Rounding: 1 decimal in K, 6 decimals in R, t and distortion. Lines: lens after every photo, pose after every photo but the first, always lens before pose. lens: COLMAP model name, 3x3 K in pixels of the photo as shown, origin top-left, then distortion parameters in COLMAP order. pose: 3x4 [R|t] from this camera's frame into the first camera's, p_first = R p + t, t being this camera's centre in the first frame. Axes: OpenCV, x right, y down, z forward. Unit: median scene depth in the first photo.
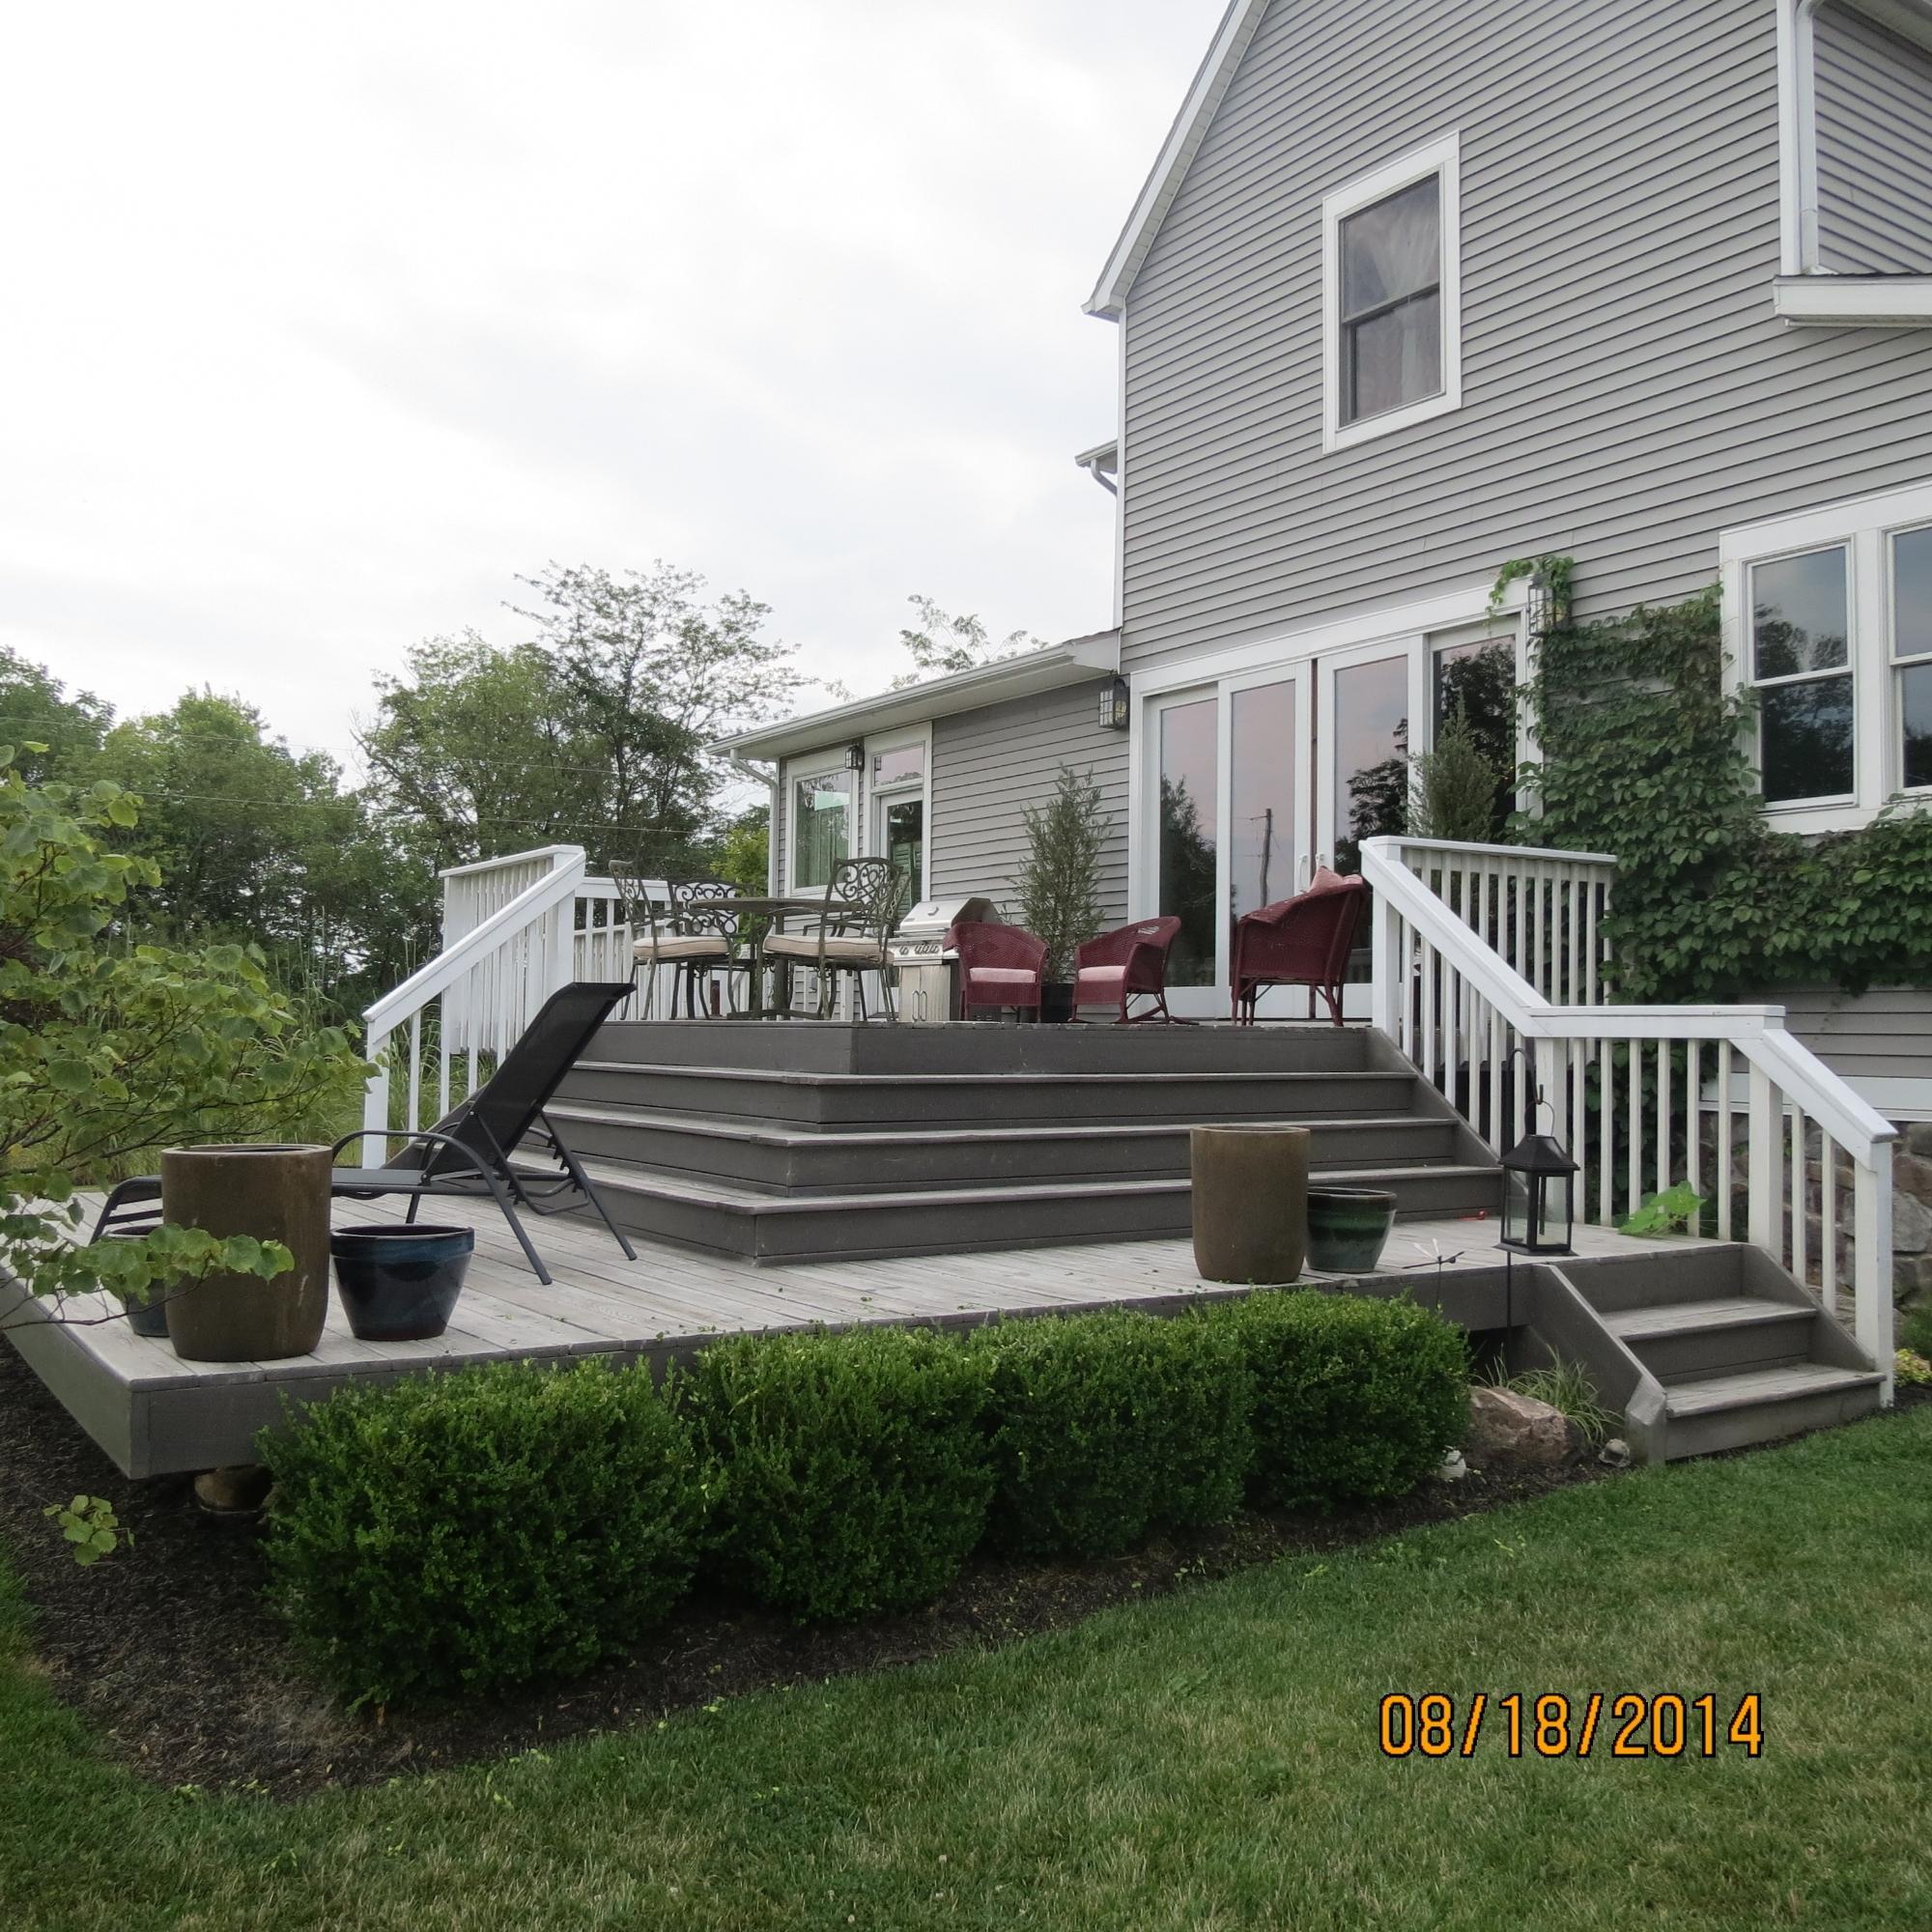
lens RADIAL K [[1818.9, 0, 968.2], [0, 1818.9, 960.4], [0, 0, 1]] dist [-0.022256, 0.000000]
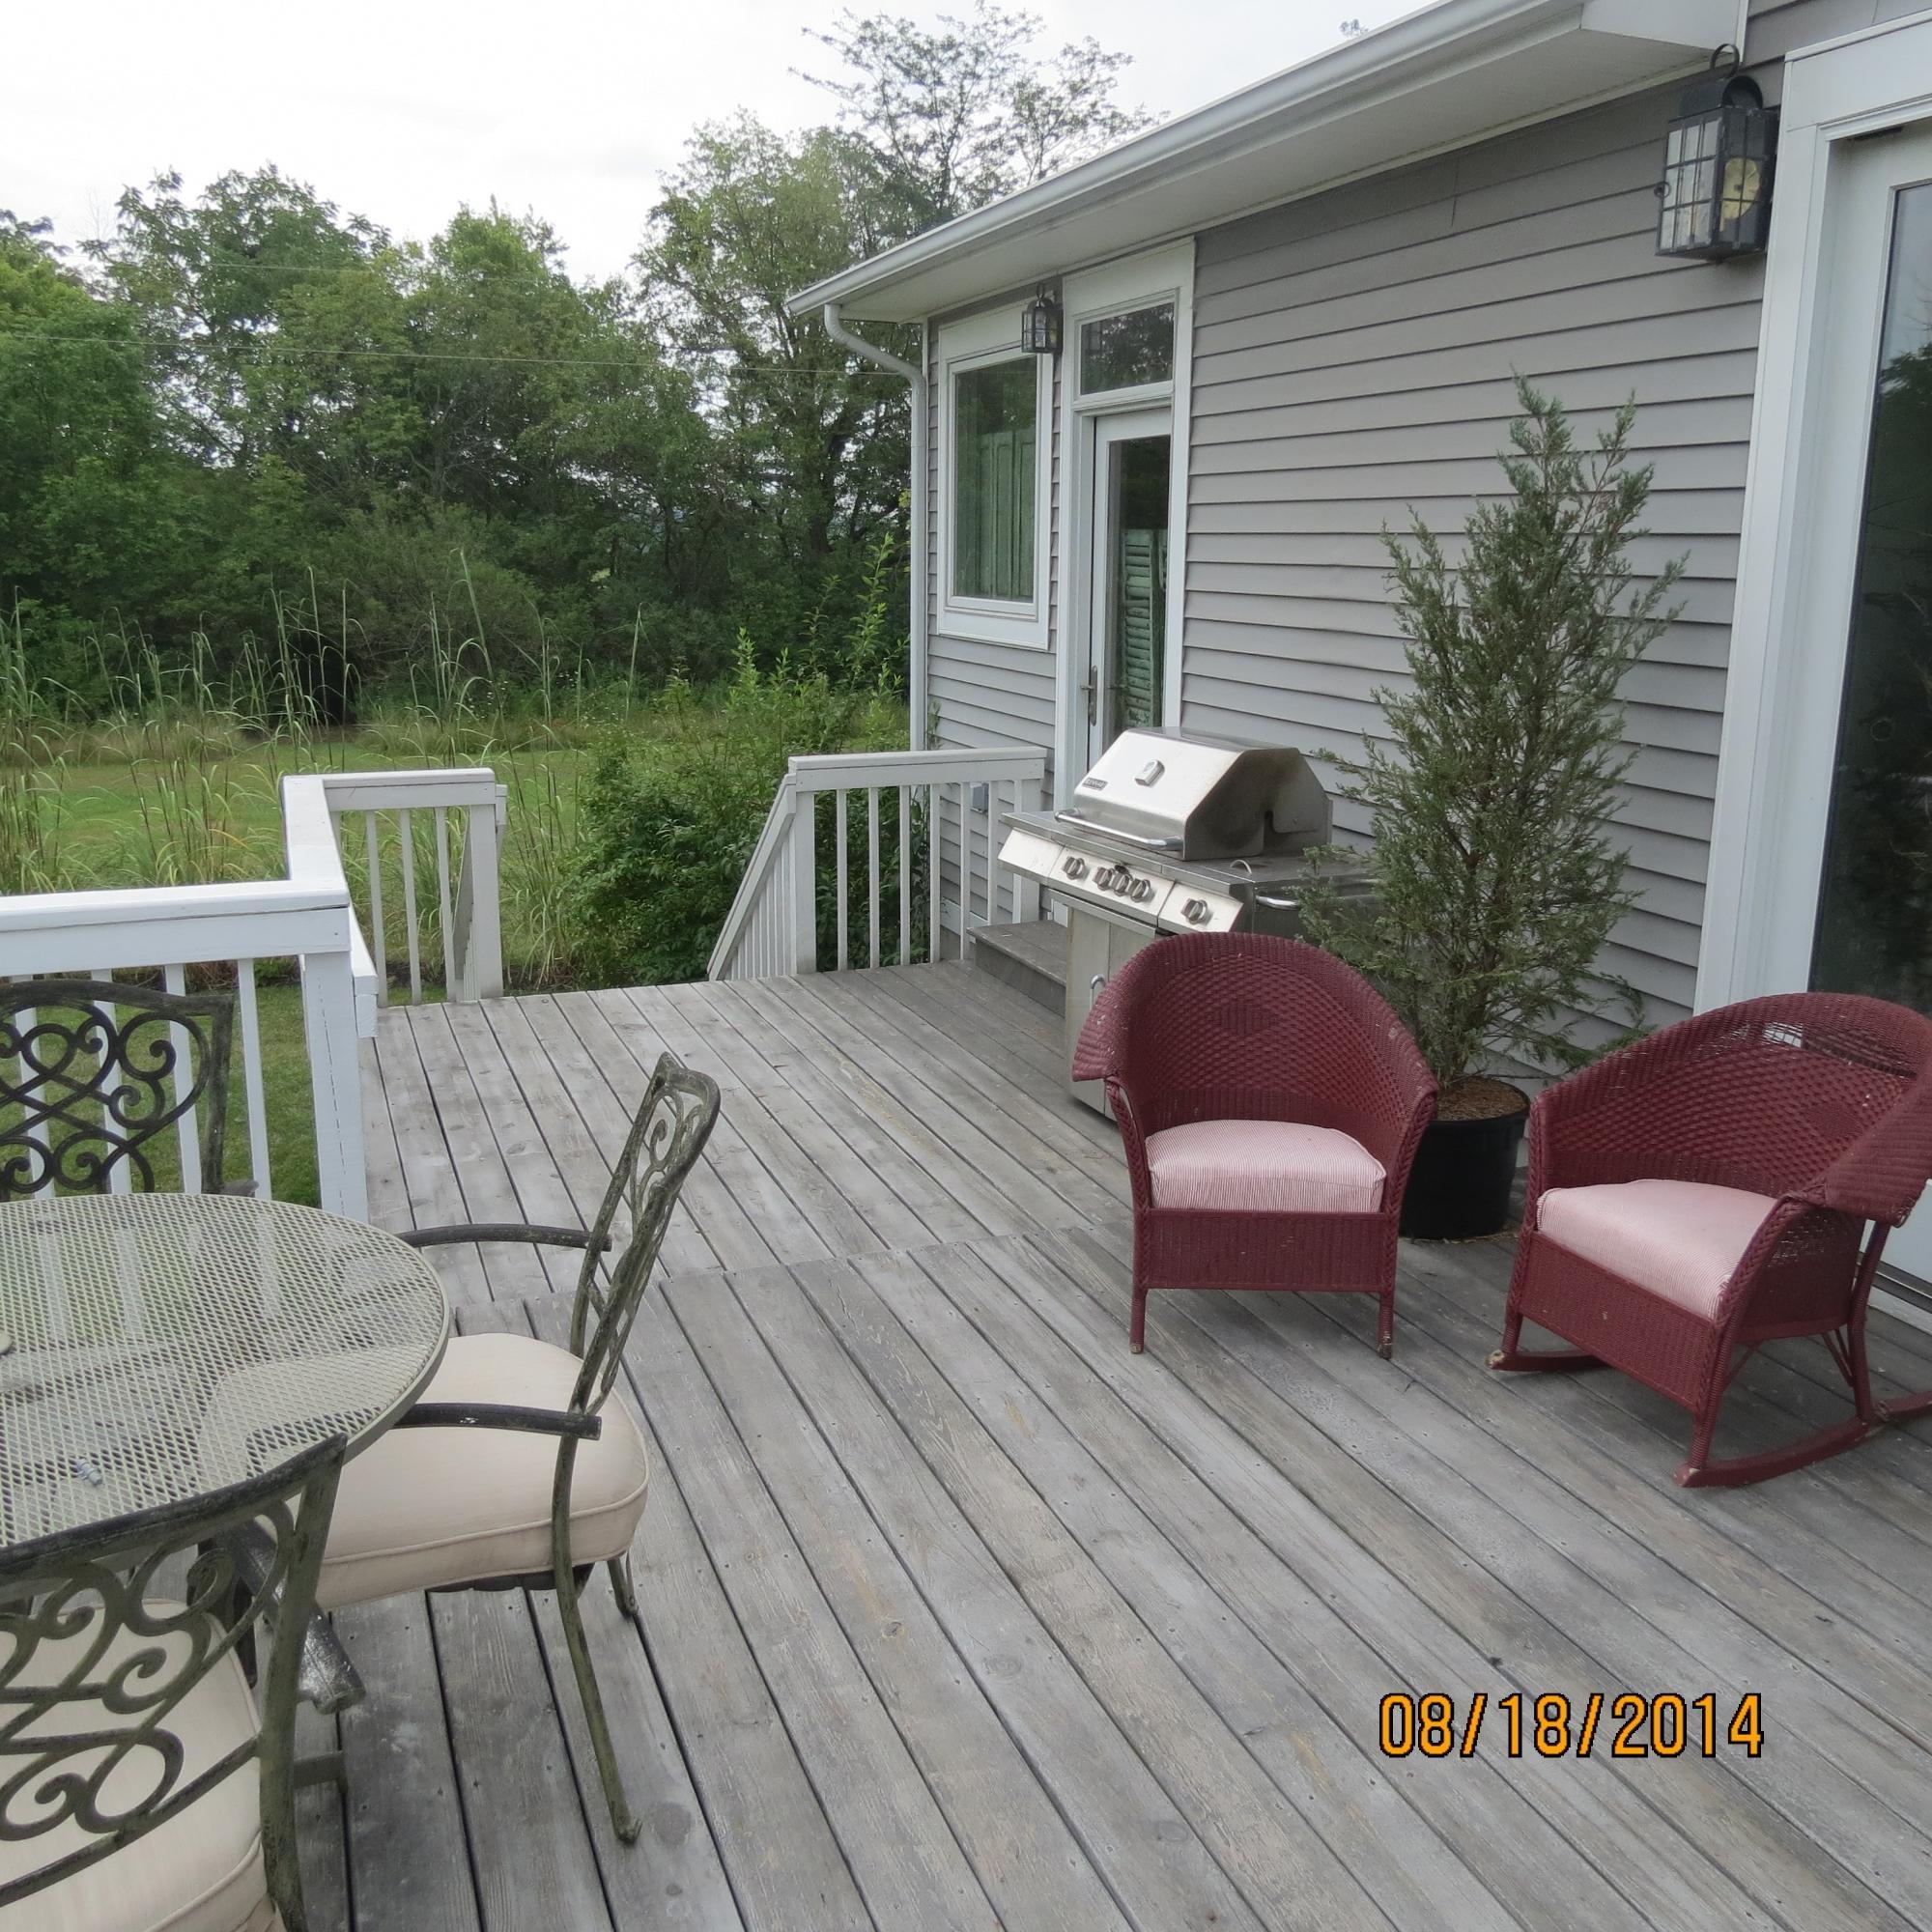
lens RADIAL K [[1818.9, 0, 959.2], [0, 1818.9, 976.0], [0, 0, 1]] dist [-0.022256, 0.000000]
pose [[0.974061, 0.048011, -0.221136, 0.008121], [0.012581, 0.964231, 0.264763, -0.024904], [0.225938, -0.260677, 0.938616, 0.175569]]
